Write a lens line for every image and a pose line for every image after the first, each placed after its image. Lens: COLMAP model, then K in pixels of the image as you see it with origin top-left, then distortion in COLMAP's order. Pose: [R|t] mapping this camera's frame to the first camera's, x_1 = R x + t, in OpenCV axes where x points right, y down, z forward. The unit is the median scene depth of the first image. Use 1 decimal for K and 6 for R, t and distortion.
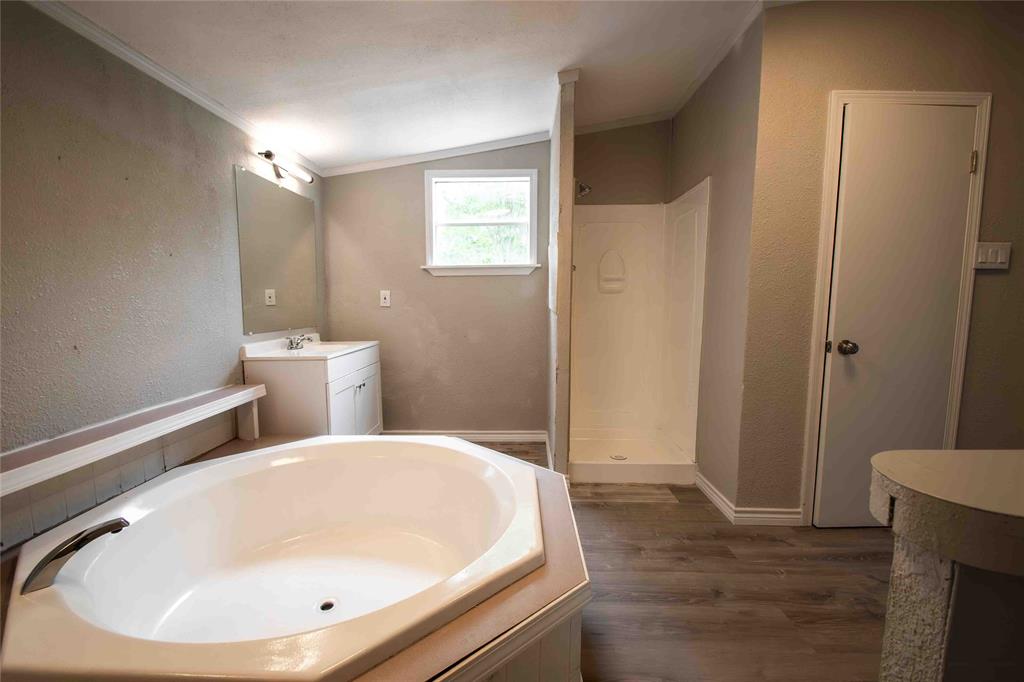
lens RADIAL K [[476.3, 0, 513.9], [0, 476.3, 349.4], [0, 0, 1]] dist [0.016831, -0.017115]
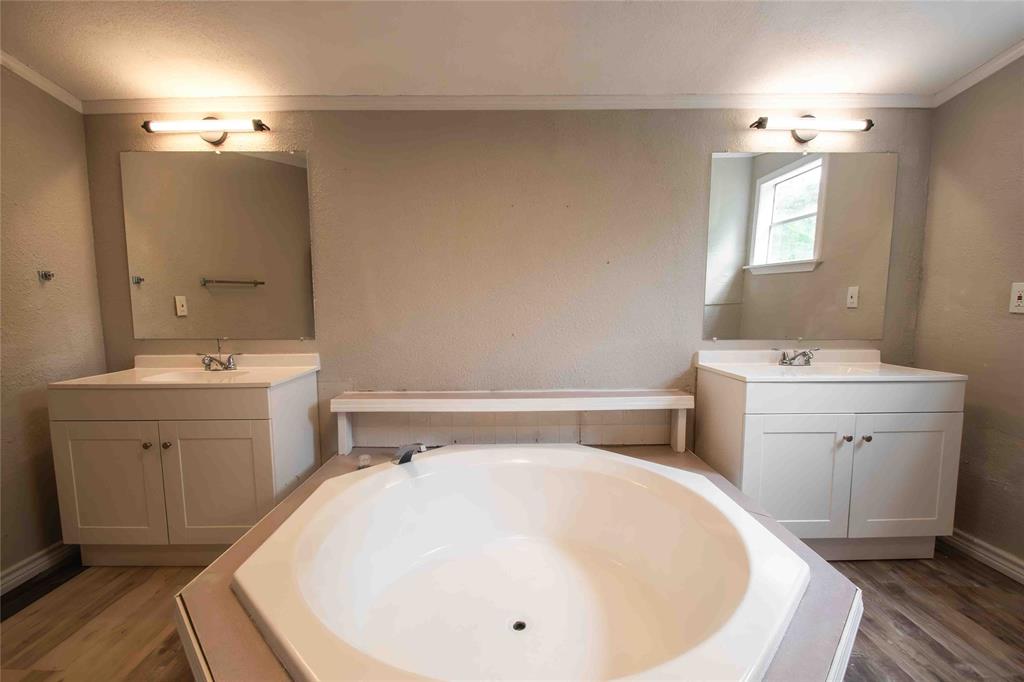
lens RADIAL K [[451.8, 0, 499.9], [0, 451.8, 349.5], [0, 0, 1]] dist [0.009131, -0.013561]
pose [[-0.008165, 0.103001, -0.994648, 0.300704], [-0.096145, 0.989992, 0.103308, -0.064132], [0.995334, 0.096474, 0.001820, 0.611332]]
